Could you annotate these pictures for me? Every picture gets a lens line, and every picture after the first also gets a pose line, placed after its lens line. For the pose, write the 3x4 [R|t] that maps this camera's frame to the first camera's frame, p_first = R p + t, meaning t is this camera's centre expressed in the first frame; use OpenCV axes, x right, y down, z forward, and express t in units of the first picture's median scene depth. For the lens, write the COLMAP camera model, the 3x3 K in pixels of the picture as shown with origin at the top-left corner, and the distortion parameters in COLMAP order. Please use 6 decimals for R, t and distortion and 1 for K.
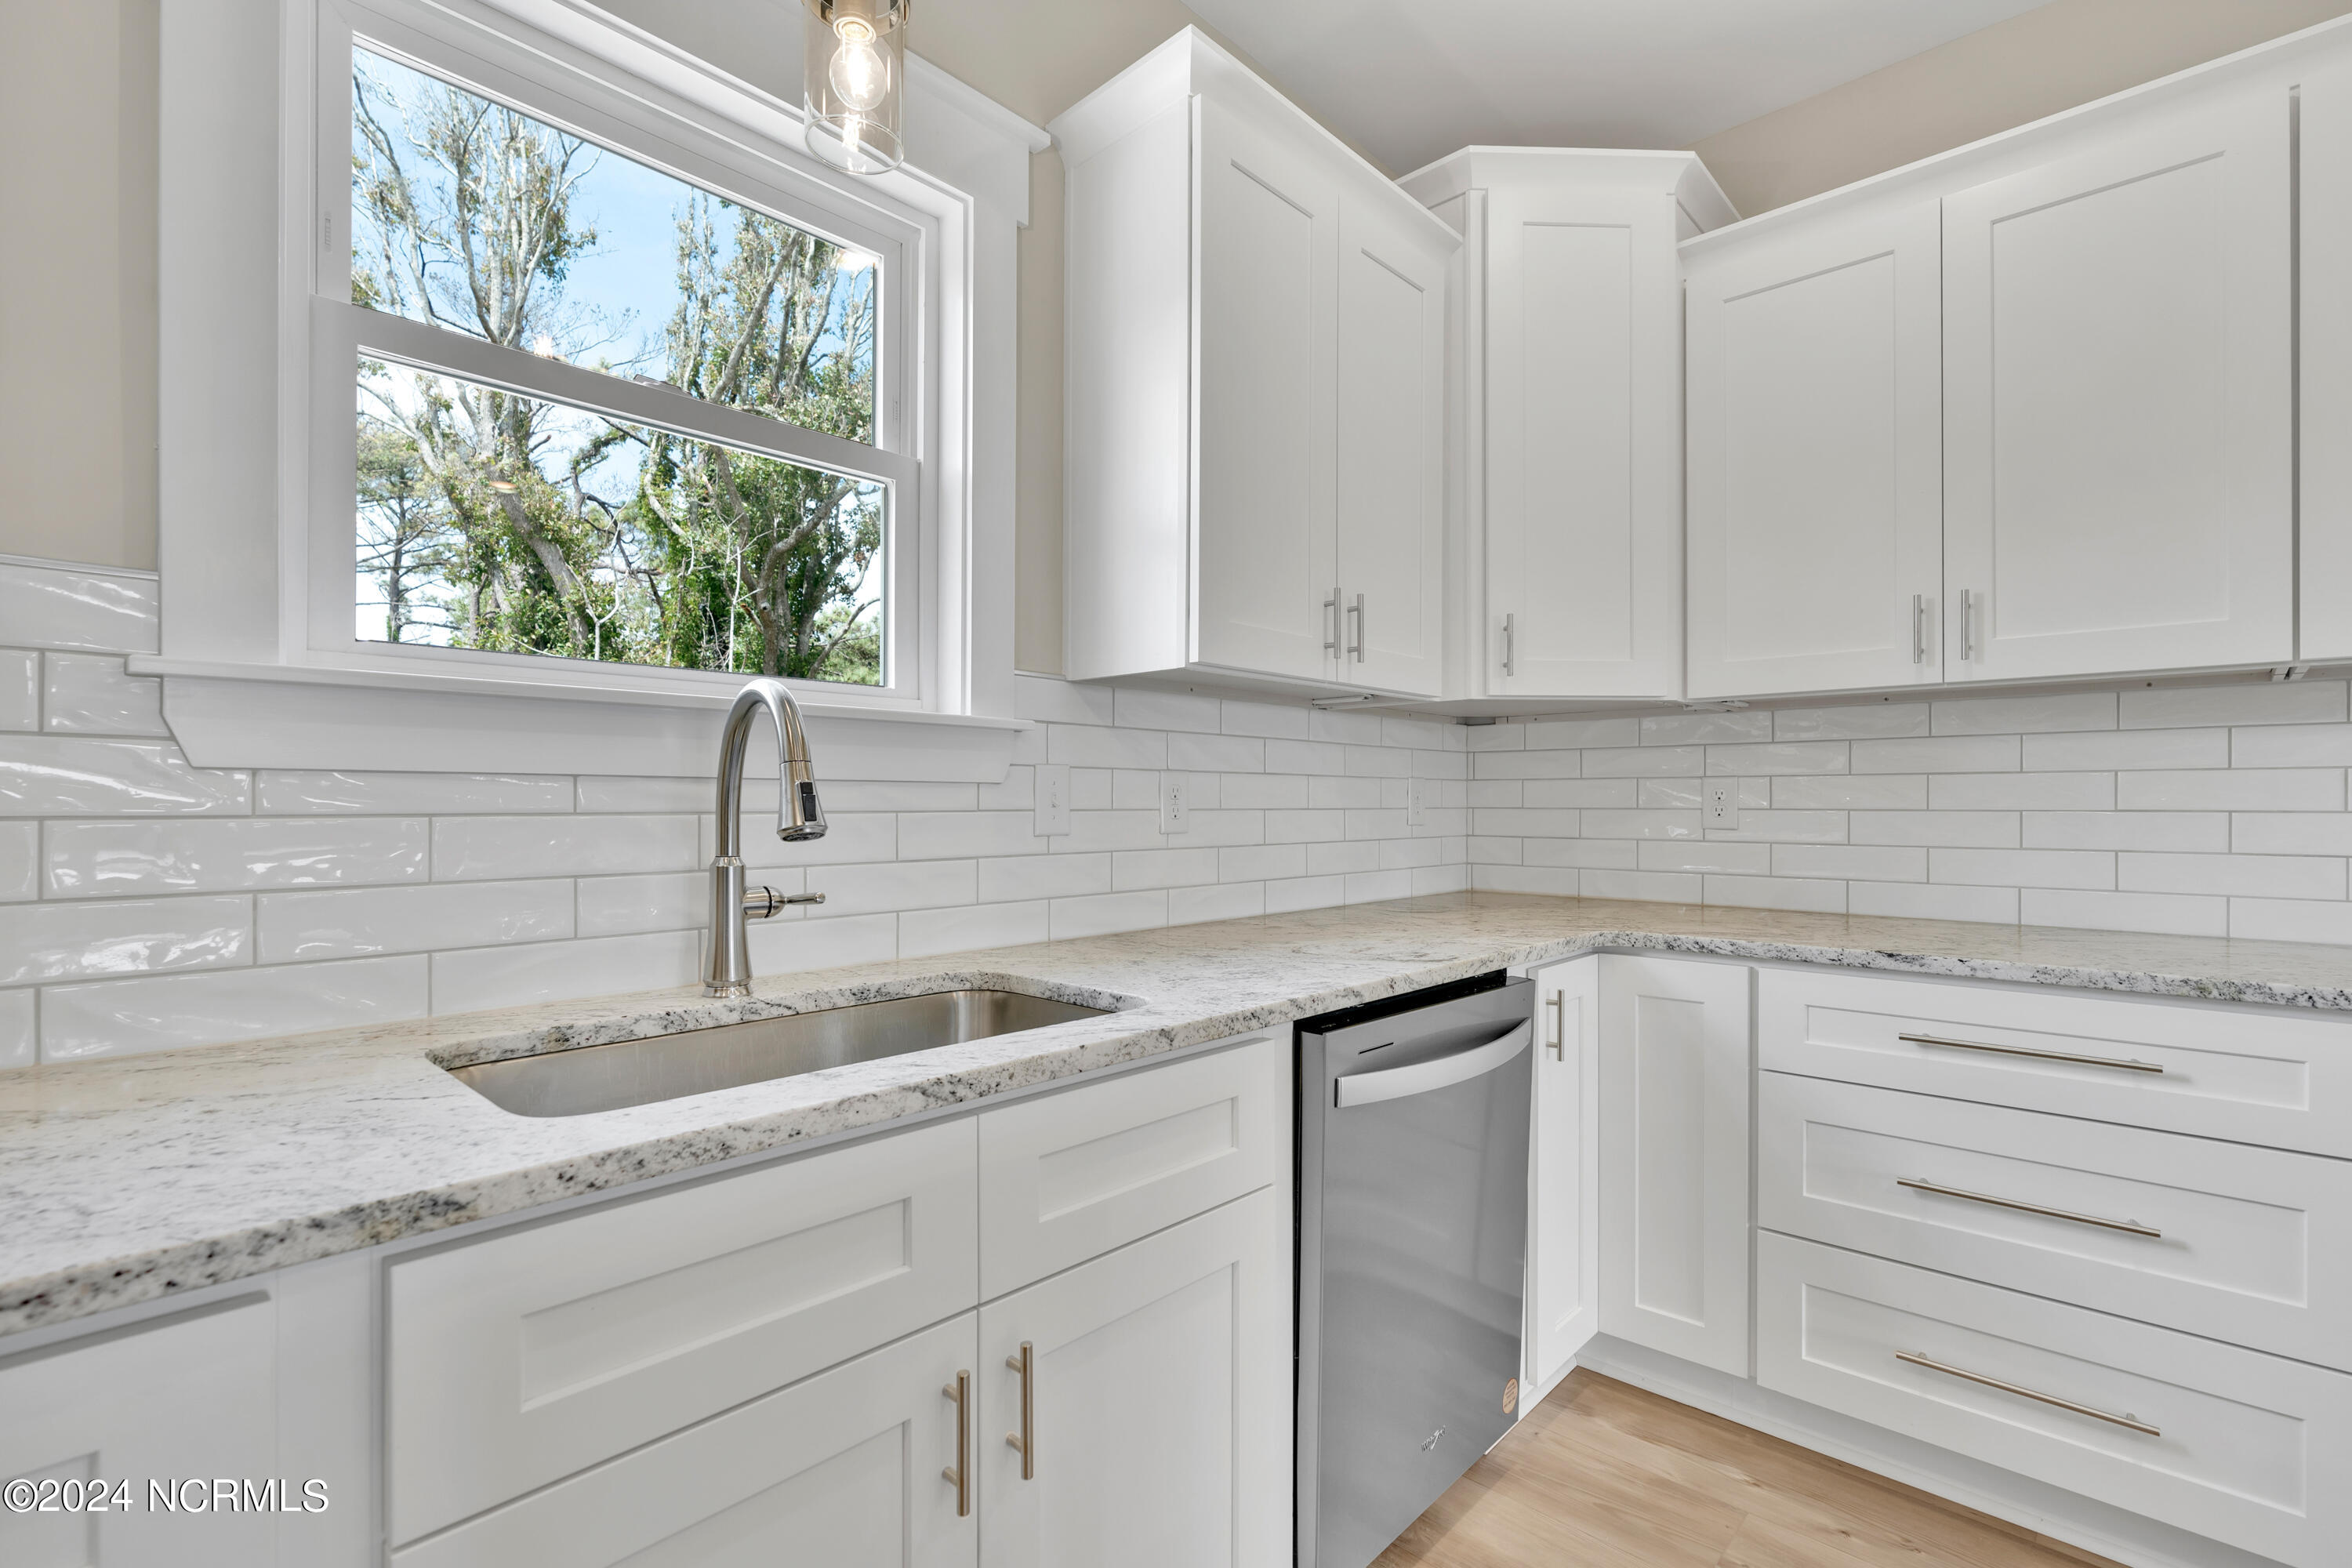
lens RADIAL K [[1077.9, 0, 1195.4], [0, 1077.9, 793.2], [0, 0, 1]] dist [-0.007140, 0.005165]
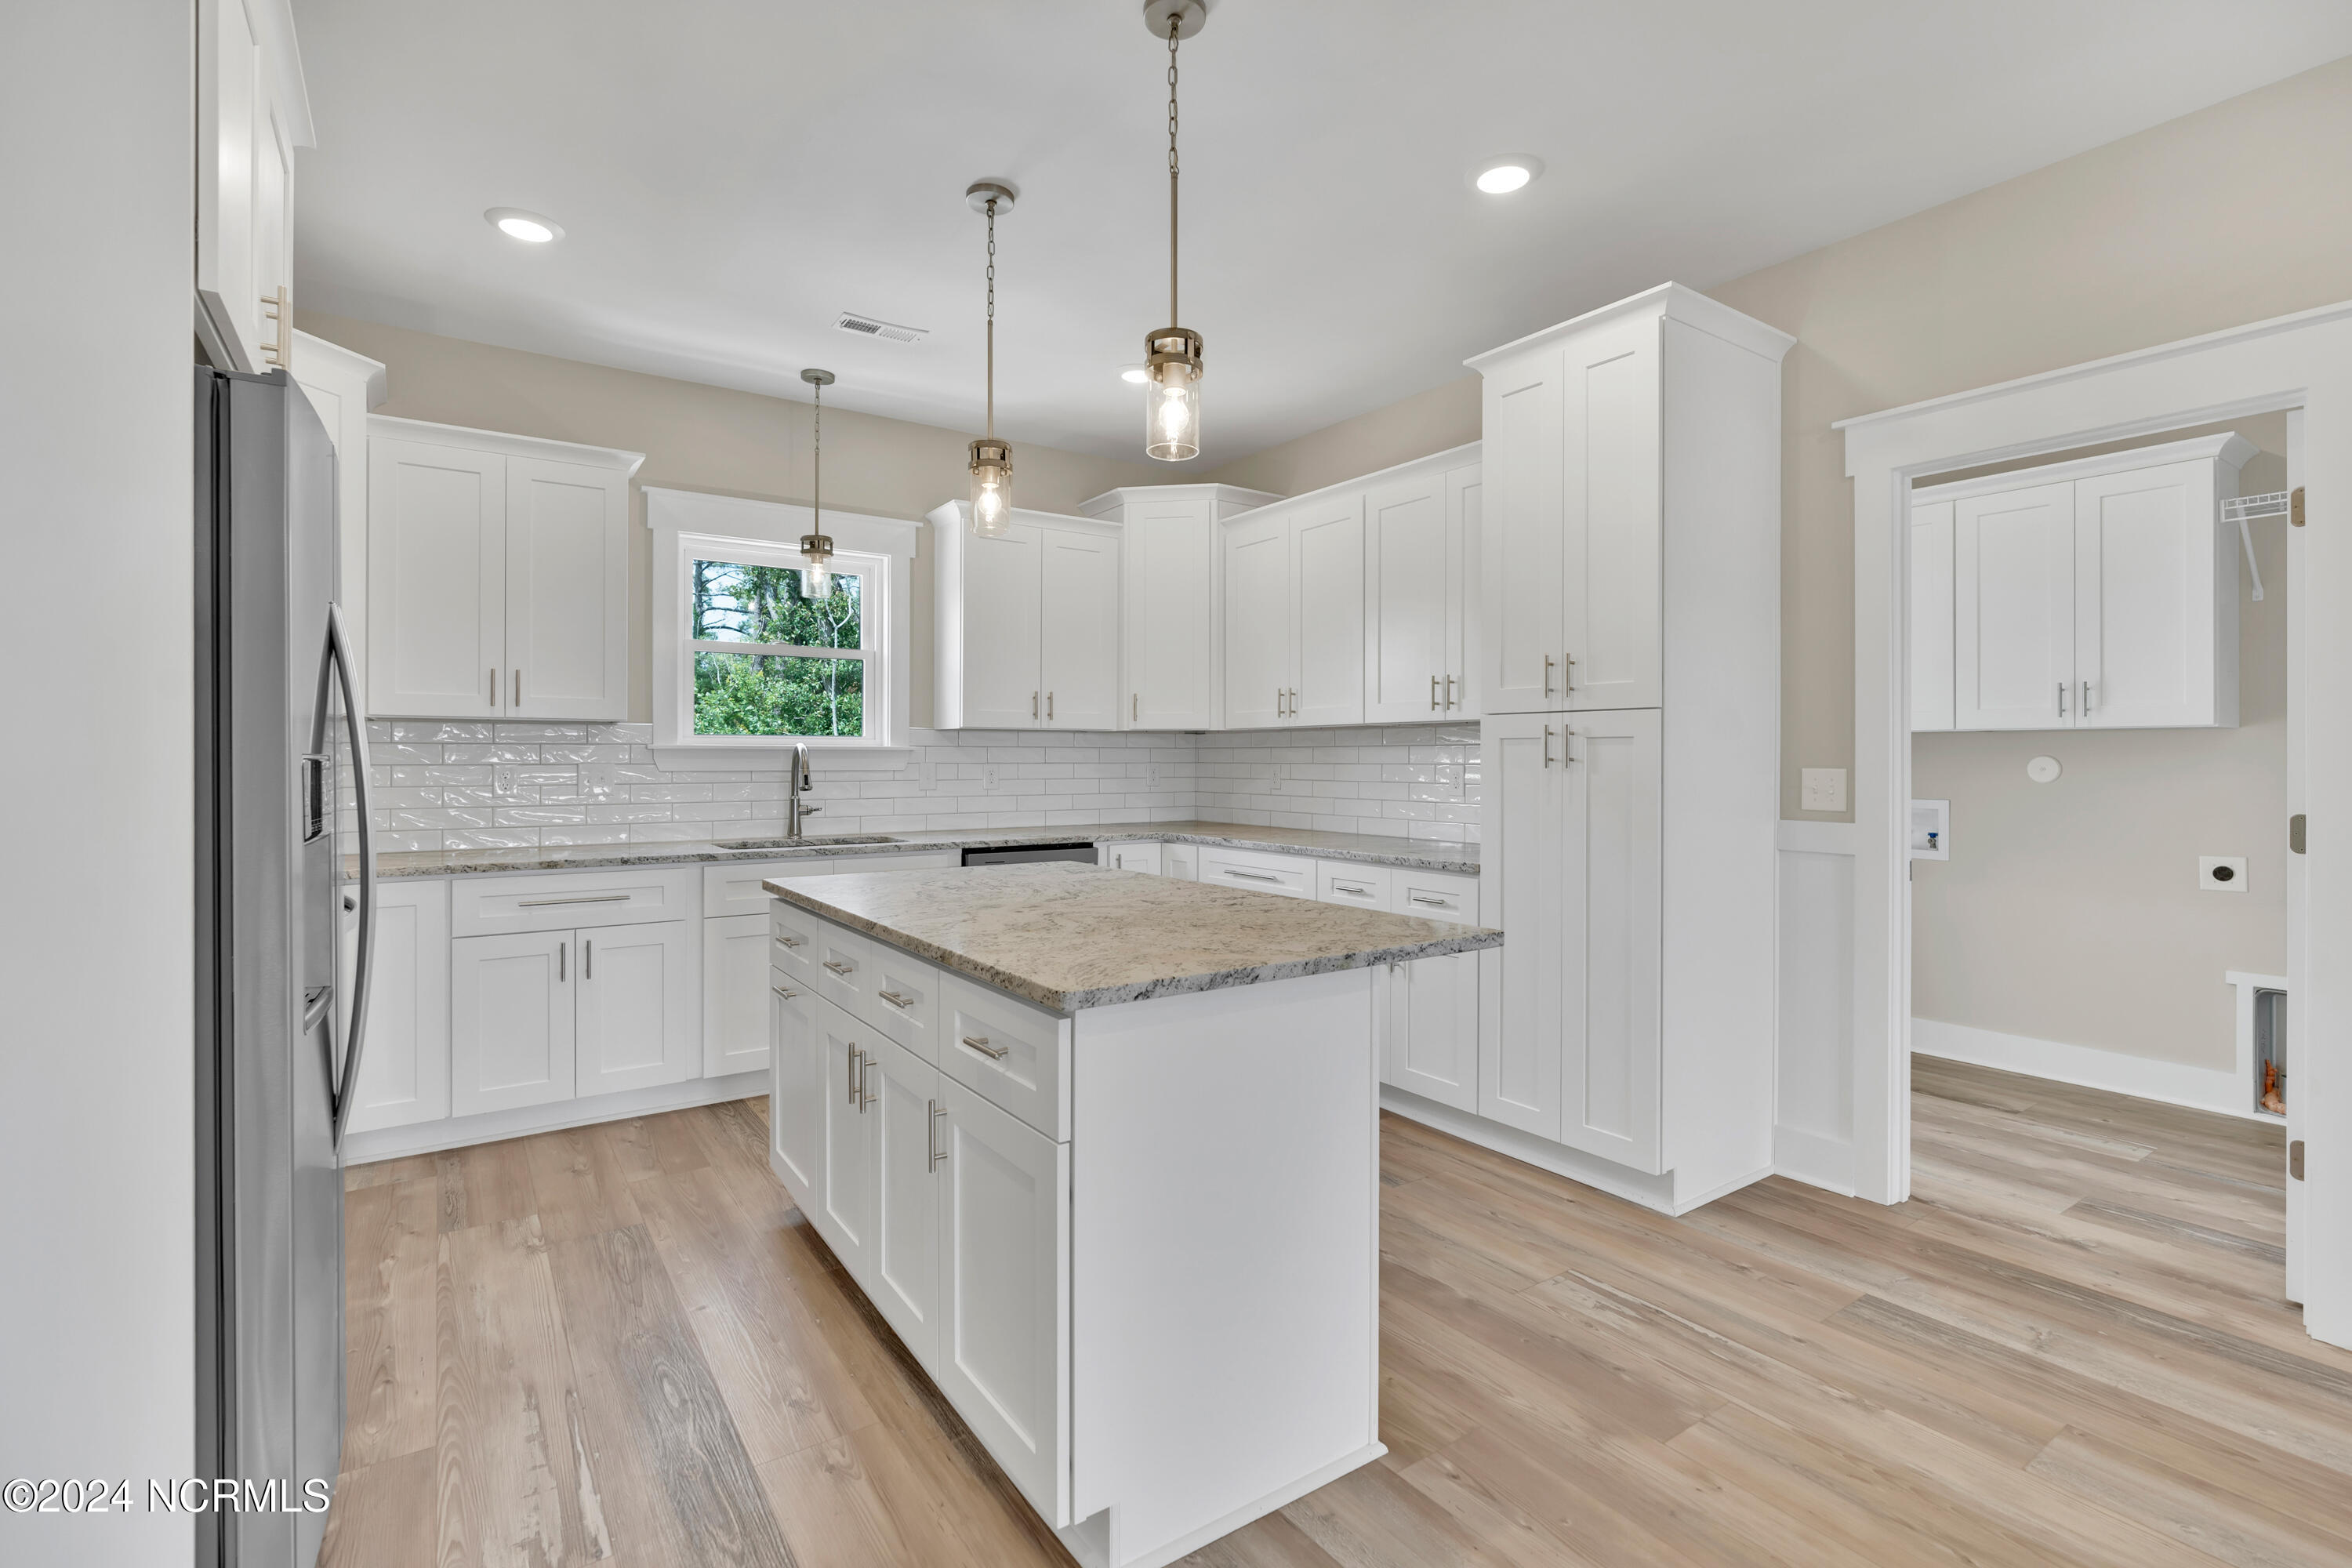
lens RADIAL K [[1077.9, 0, 1195.3], [0, 1077.9, 756.9], [0, 0, 1]] dist [-0.007140, 0.005165]
pose [[0.974822, -0.001494, -0.222978, 1.039524], [0.002801, 0.999981, 0.005541, -0.051804], [0.222965, -0.006026, 0.974808, -1.340904]]
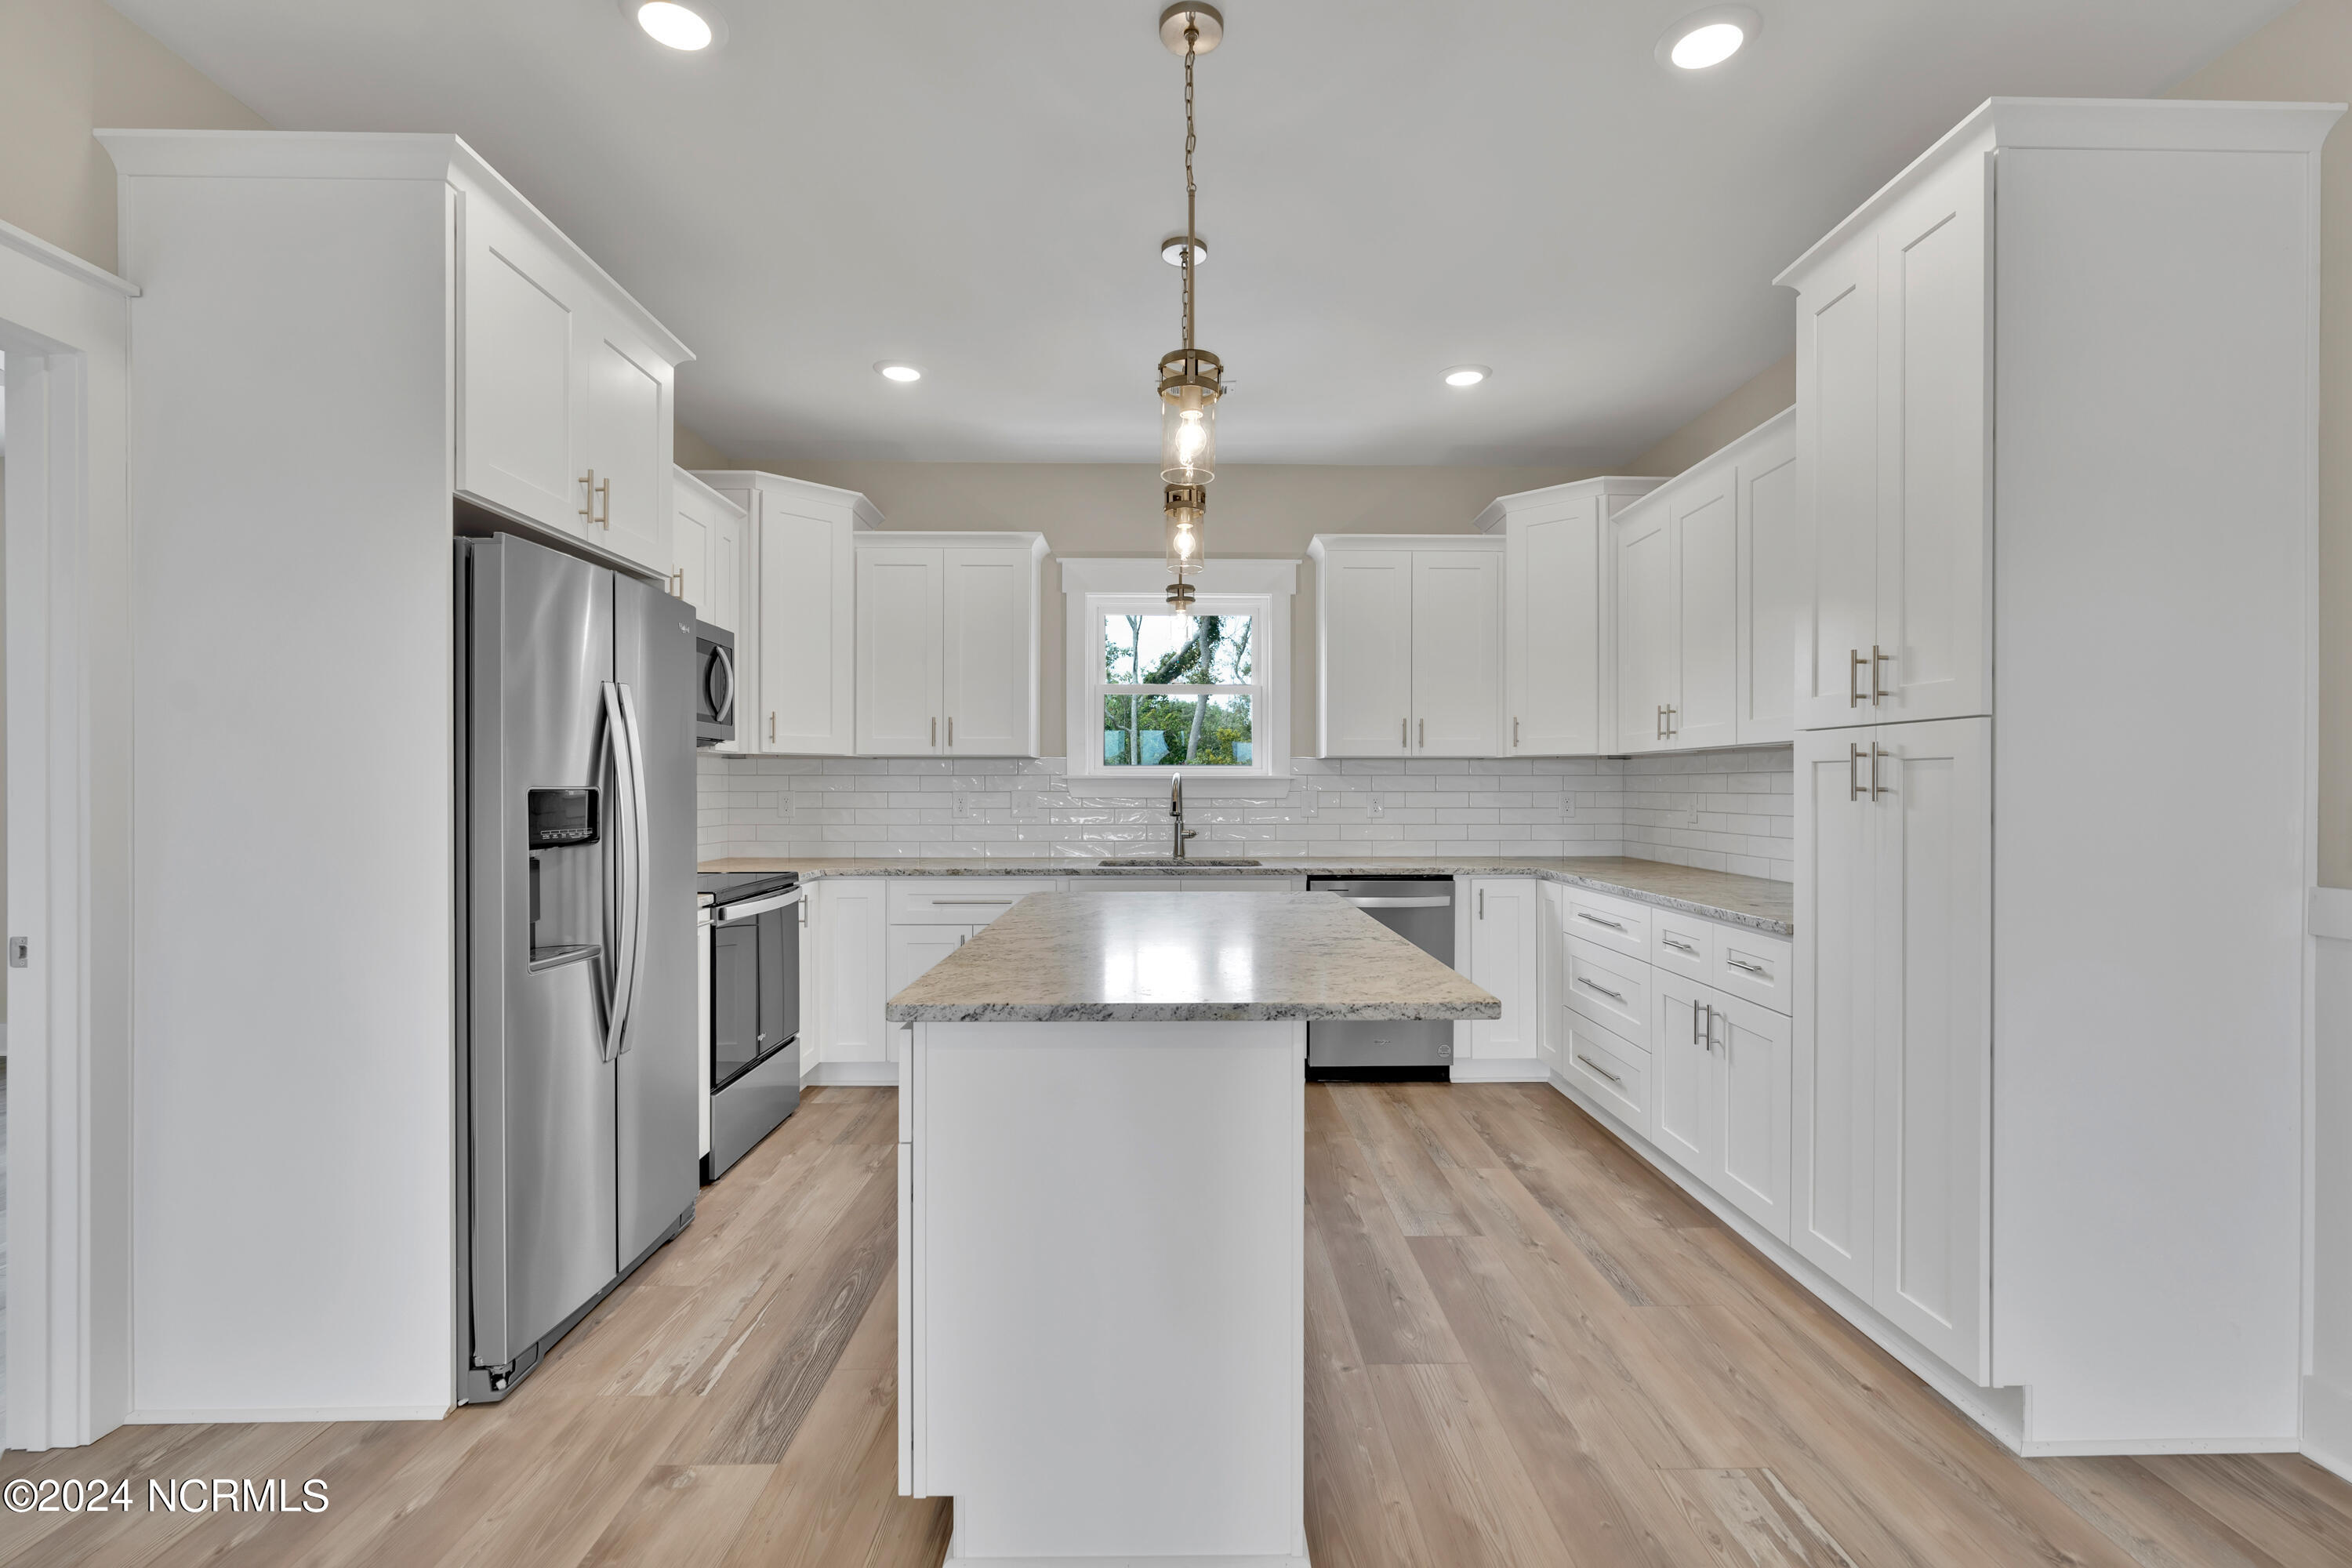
lens RADIAL K [[1077.9, 0, 1198.1], [0, 1077.9, 785.5], [0, 0, 1]] dist [-0.007140, 0.005165]
pose [[0.686081, -0.001316, -0.727524, 1.572752], [0.007123, 0.999963, 0.004908, -0.053283], [0.727491, -0.008550, 0.686064, -1.003141]]
